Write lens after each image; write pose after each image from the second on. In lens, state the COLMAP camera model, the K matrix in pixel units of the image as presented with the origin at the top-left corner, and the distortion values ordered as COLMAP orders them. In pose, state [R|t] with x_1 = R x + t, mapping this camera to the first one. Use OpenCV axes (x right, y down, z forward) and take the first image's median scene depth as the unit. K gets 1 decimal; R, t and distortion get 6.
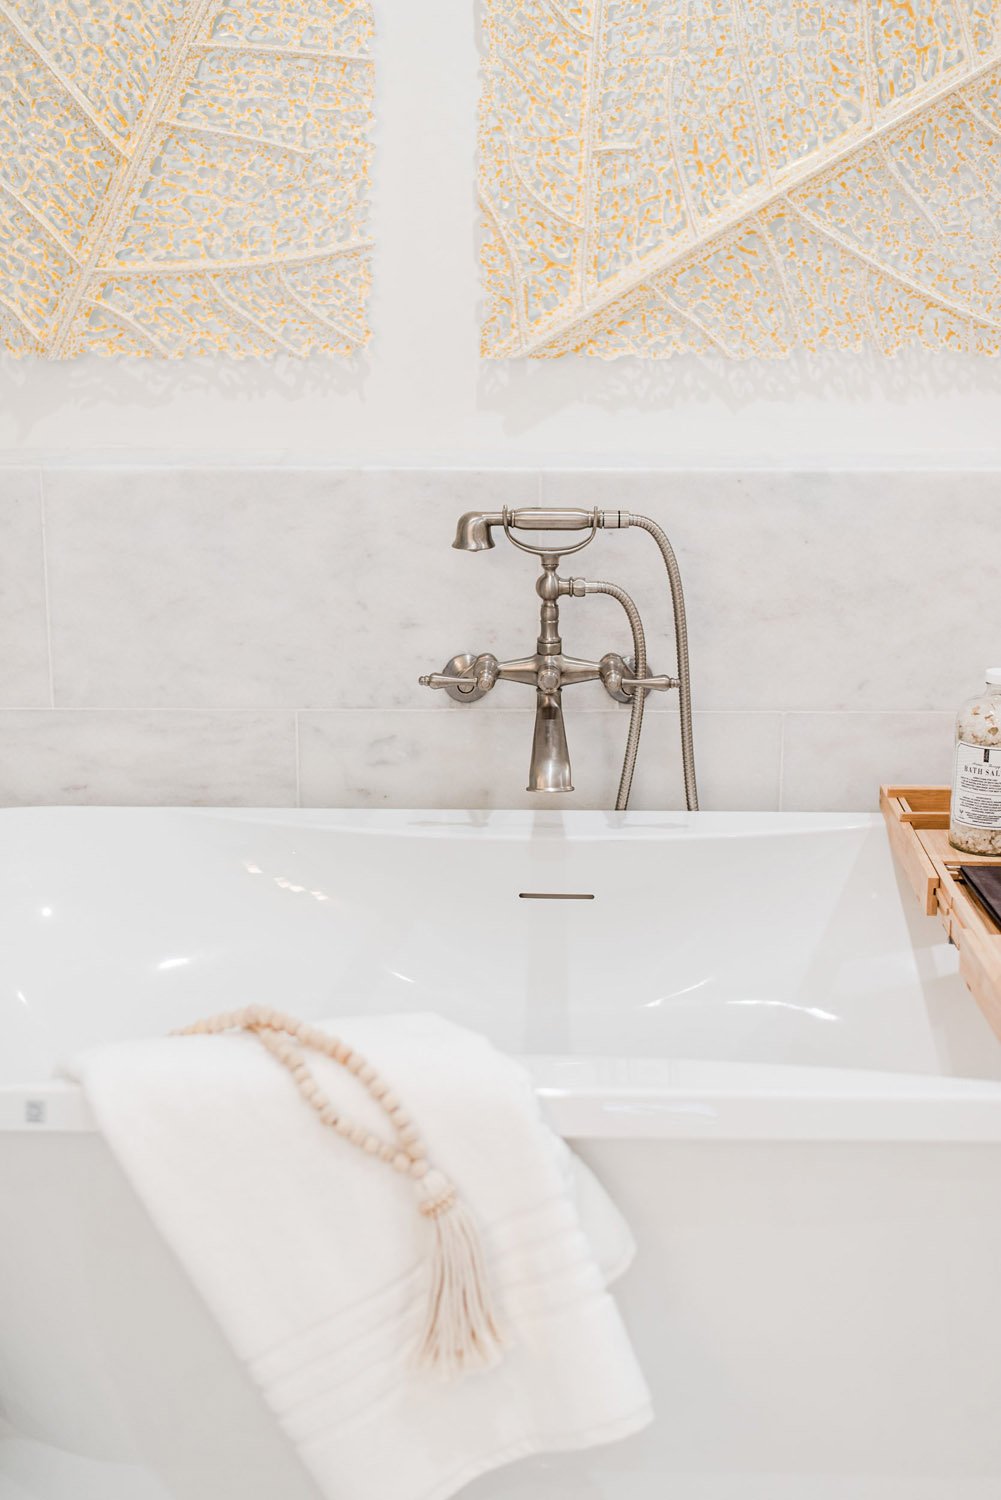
lens RADIAL K [[2175.6, 0, 488.3], [0, 2175.6, 754.6], [0, 0, 1]] dist [0.005104, 0.000000]
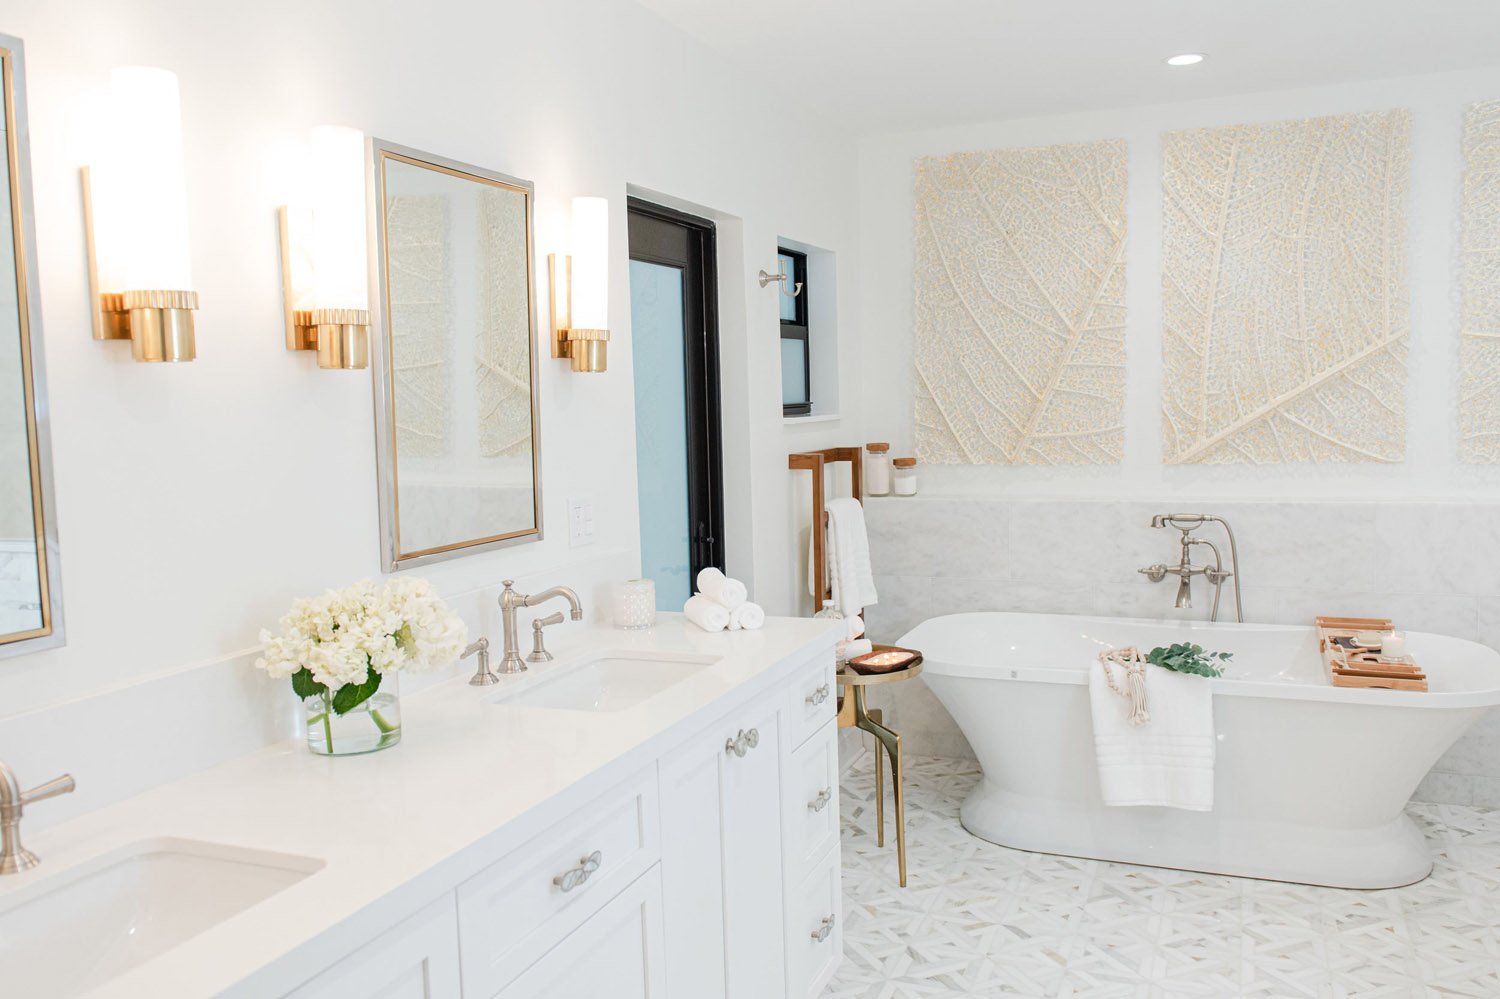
lens RADIAL K [[1193.1, 0, 762.2], [0, 1193.1, 503.0], [0, 0, 1]] dist [0.015055, -0.020573]
pose [[0.935102, 0.007049, -0.354310, 0.062346], [-0.063143, 0.987117, -0.147011, 0.139023], [0.348709, 0.159842, 0.923500, -0.660092]]
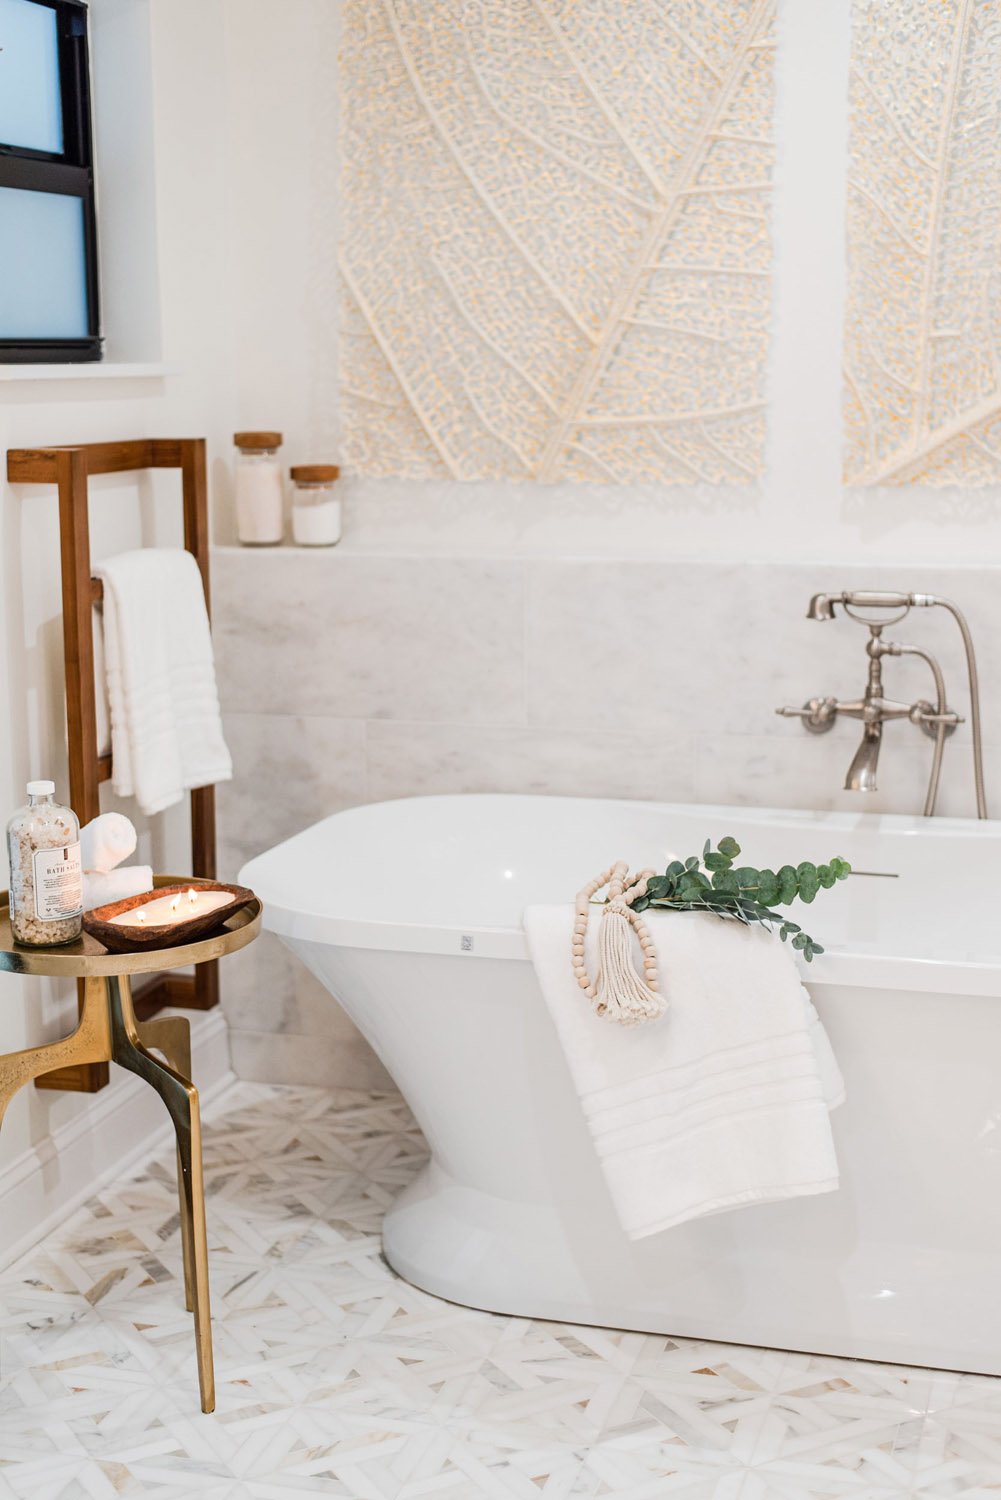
lens RADIAL K [[2120.4, 0, 524.6], [0, 2120.4, 753.1], [0, 0, 1]] dist [0.013423, 0.000000]
pose [[0.967610, 0.040208, -0.249228, 0.146093], [-0.058125, 0.996194, -0.064950, 0.086539], [0.245668, 0.077332, 0.966265, -0.337873]]
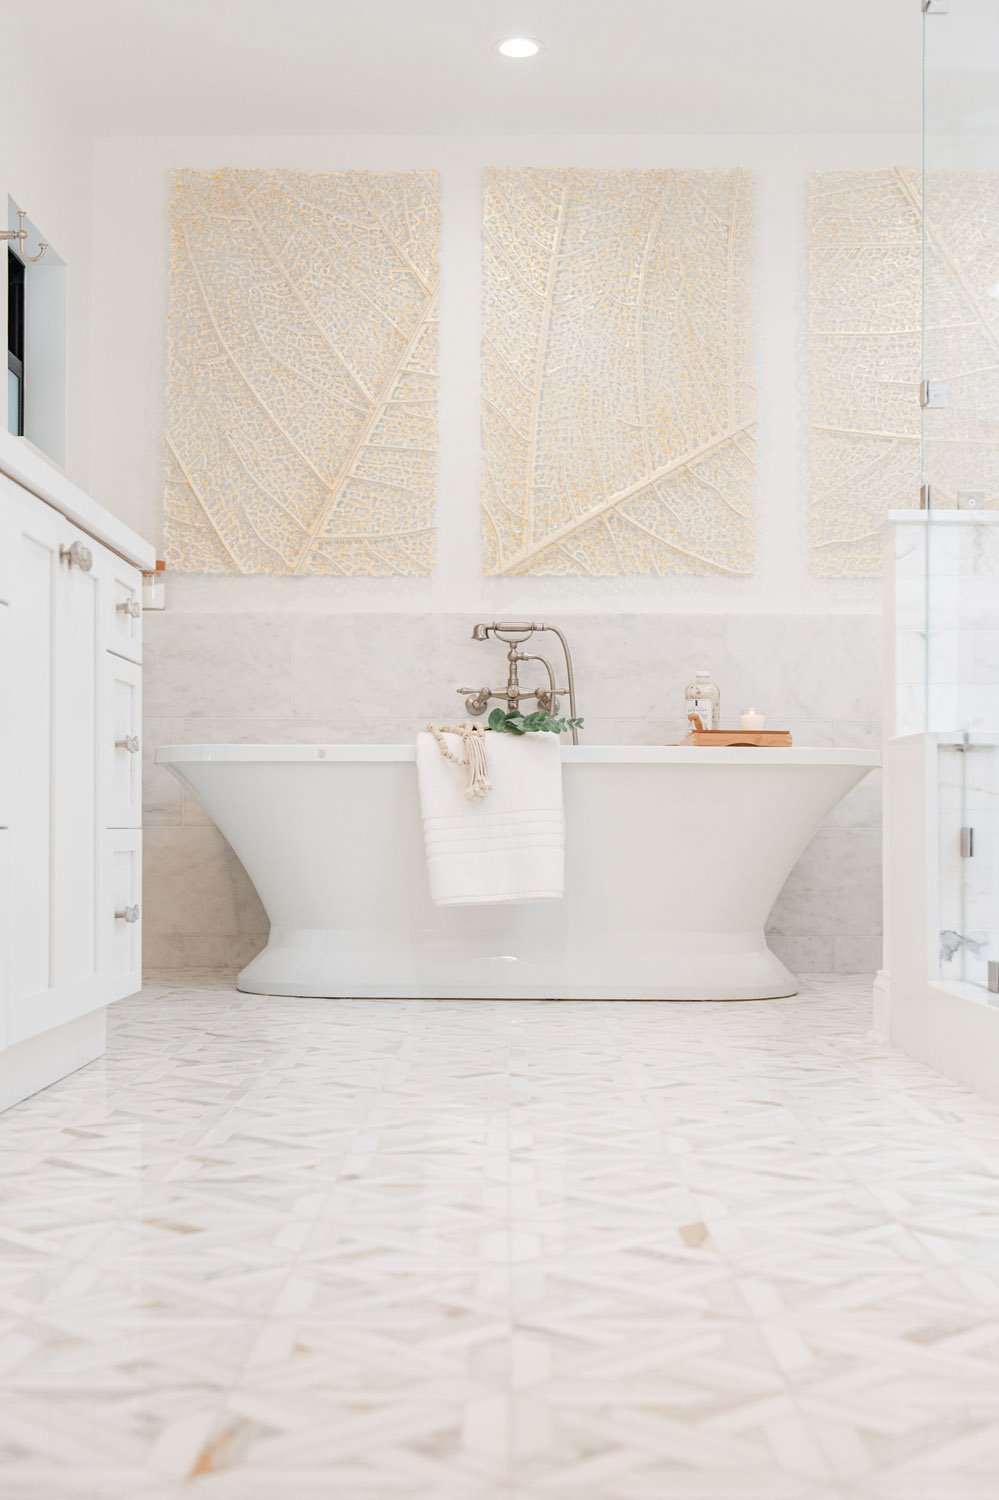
lens RADIAL K [[1868.0, 0, 461.4], [0, 1868.0, 815.2], [0, 0, 1]] dist [-0.004770, 0.000000]
pose [[0.999985, 0.005017, -0.001992, -0.021504], [-0.005364, 0.964914, -0.262510, 0.588891], [0.000605, 0.262516, 0.964927, -0.845235]]
